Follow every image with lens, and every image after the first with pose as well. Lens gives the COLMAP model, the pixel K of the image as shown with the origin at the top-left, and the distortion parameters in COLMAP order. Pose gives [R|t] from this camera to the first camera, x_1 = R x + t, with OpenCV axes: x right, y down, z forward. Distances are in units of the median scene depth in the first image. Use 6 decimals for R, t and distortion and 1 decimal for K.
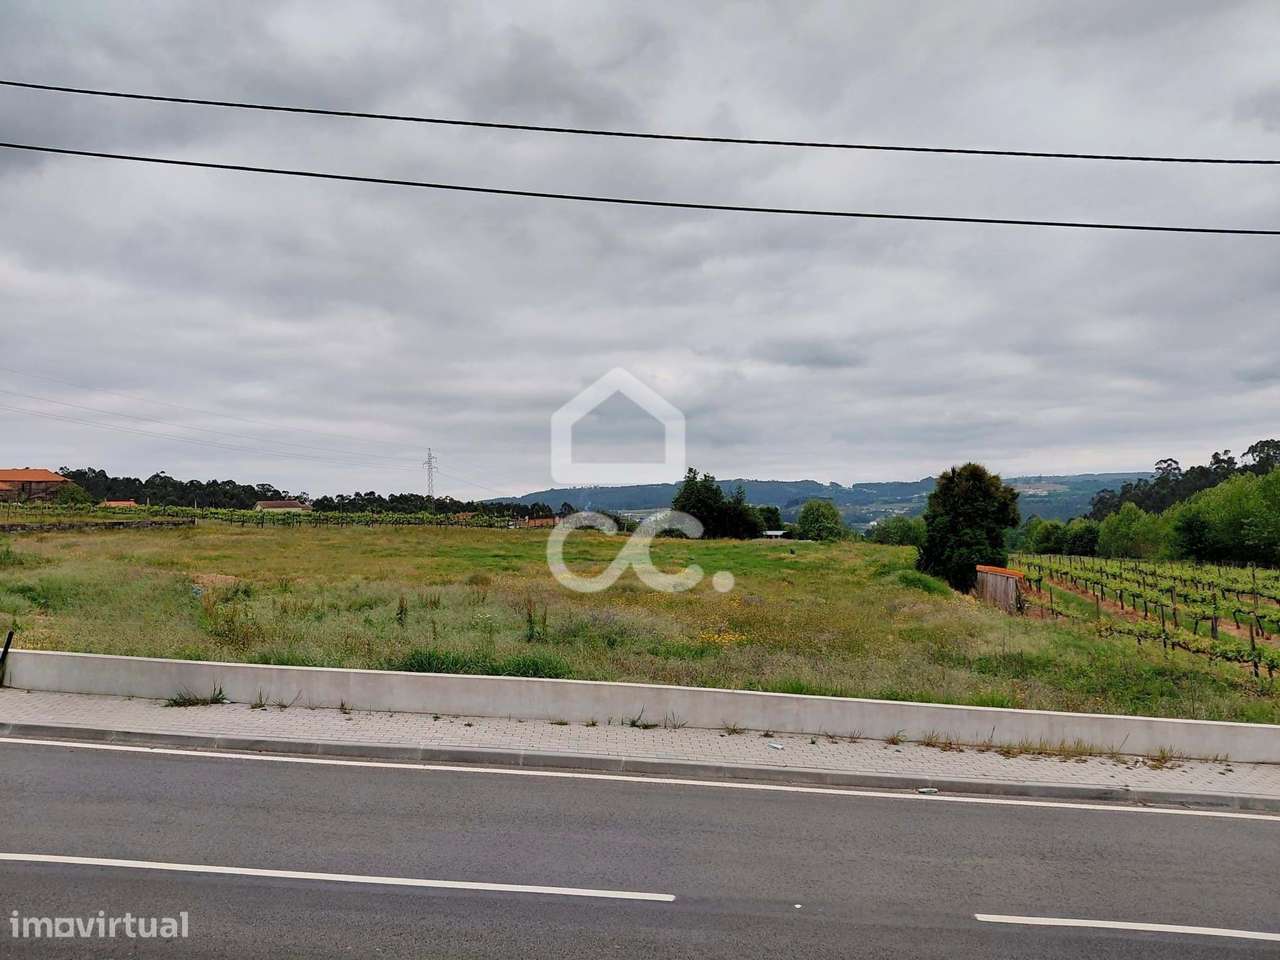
lens RADIAL K [[959.7, 0, 721.9], [0, 959.7, 451.8], [0, 0, 1]] dist [0.004245, 0.002303]
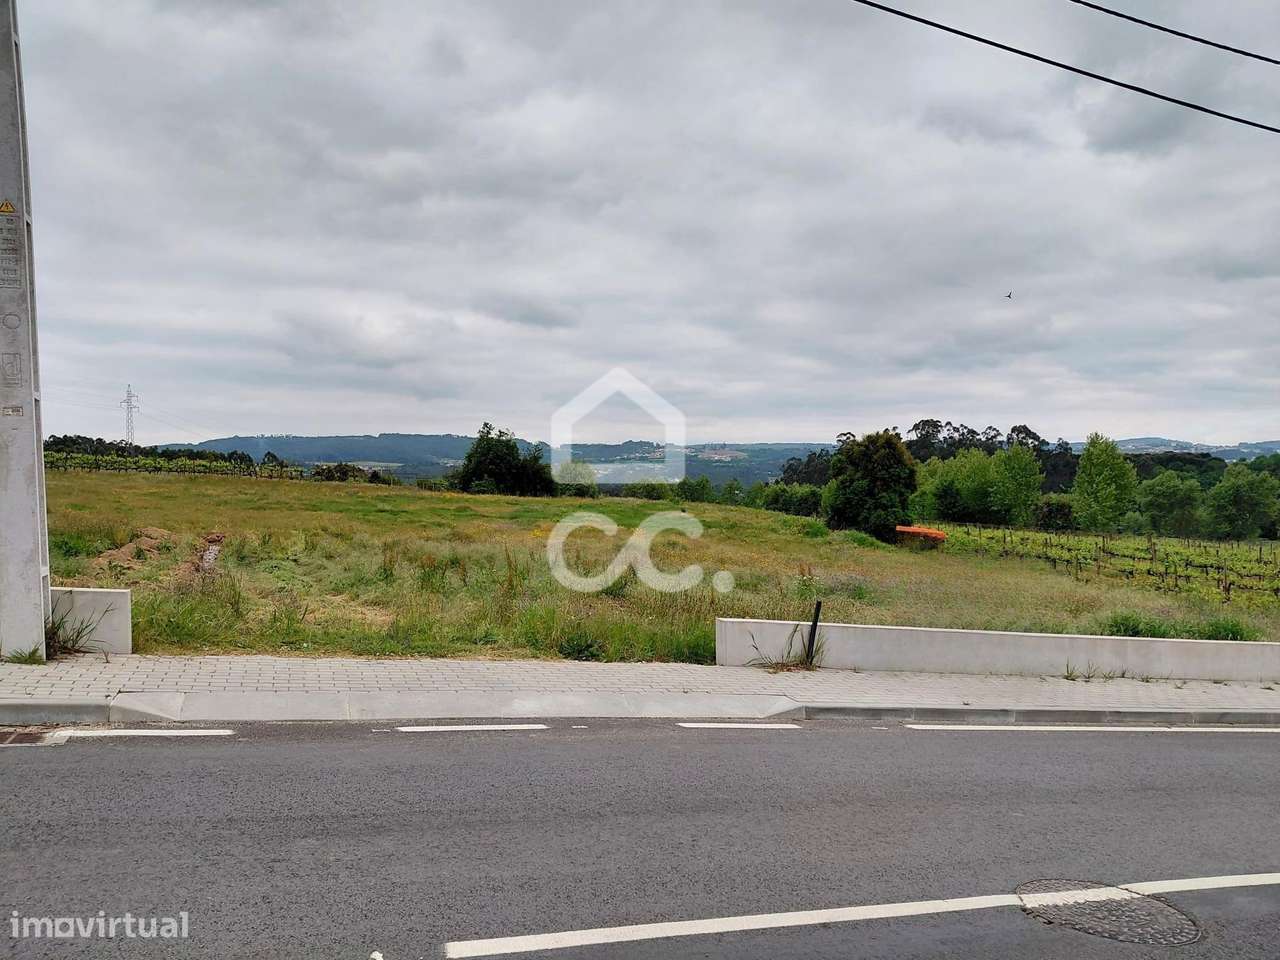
lens RADIAL K [[925.6, 0, 646.5], [0, 925.6, 522.1], [0, 0, 1]] dist [0.139441, -0.249332]
pose [[0.942378, 0.009533, 0.334413, -0.297232], [-0.048832, 0.992808, 0.109309, 0.008767], [-0.330966, -0.119341, 0.936066, 0.075632]]
